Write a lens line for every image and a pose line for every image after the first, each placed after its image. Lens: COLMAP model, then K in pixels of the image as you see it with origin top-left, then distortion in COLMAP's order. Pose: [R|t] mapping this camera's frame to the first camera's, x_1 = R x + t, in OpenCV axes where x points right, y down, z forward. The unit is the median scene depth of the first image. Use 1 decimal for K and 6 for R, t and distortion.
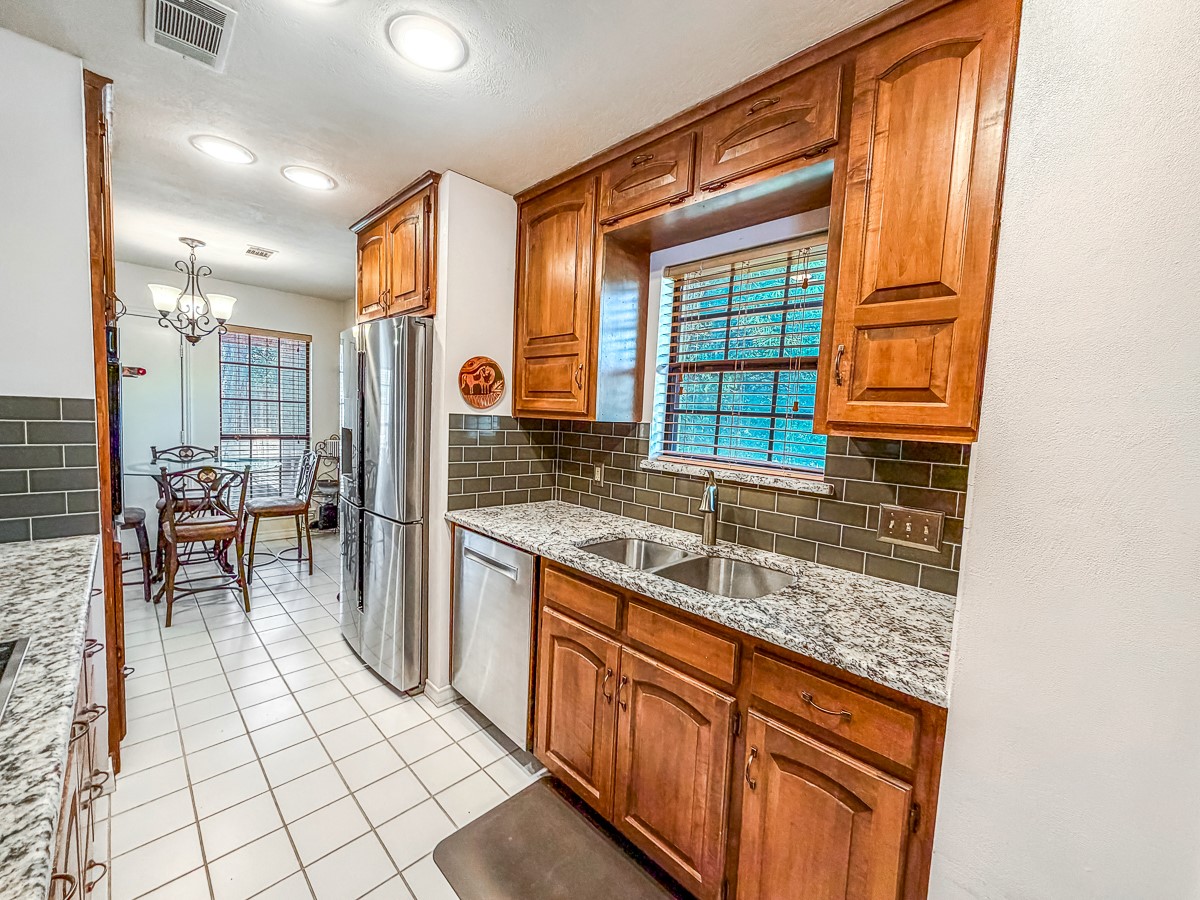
lens RADIAL K [[485.4, 0, 601.1], [0, 485.4, 451.8], [0, 0, 1]] dist [-0.000654, -0.000407]
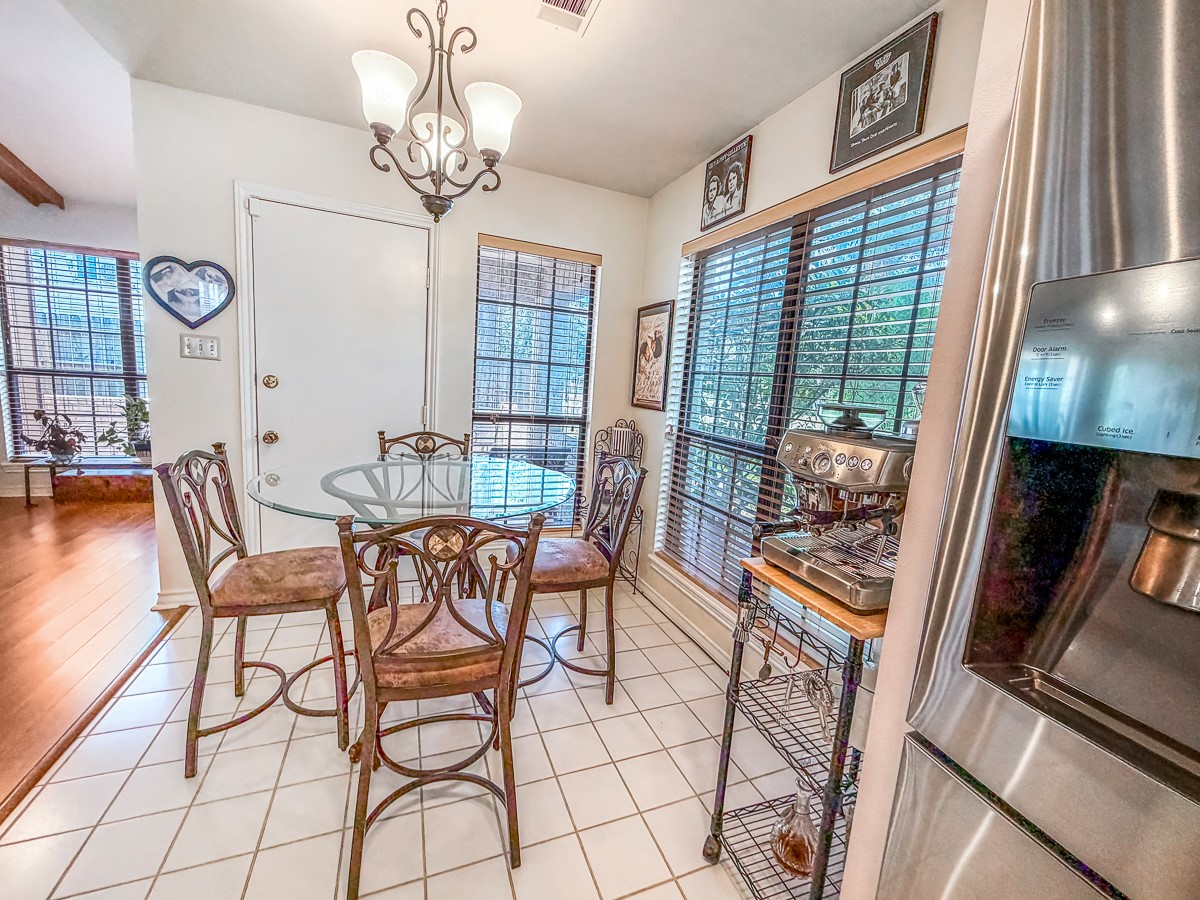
lens RADIAL K [[485.4, 0, 597.0], [0, 485.4, 450.1], [0, 0, 1]] dist [-0.000654, -0.000407]
pose [[0.917960, 0.072275, -0.390033, -0.870584], [-0.056519, 0.997060, 0.051741, -0.067189], [0.392626, -0.025452, 0.919346, 1.085288]]
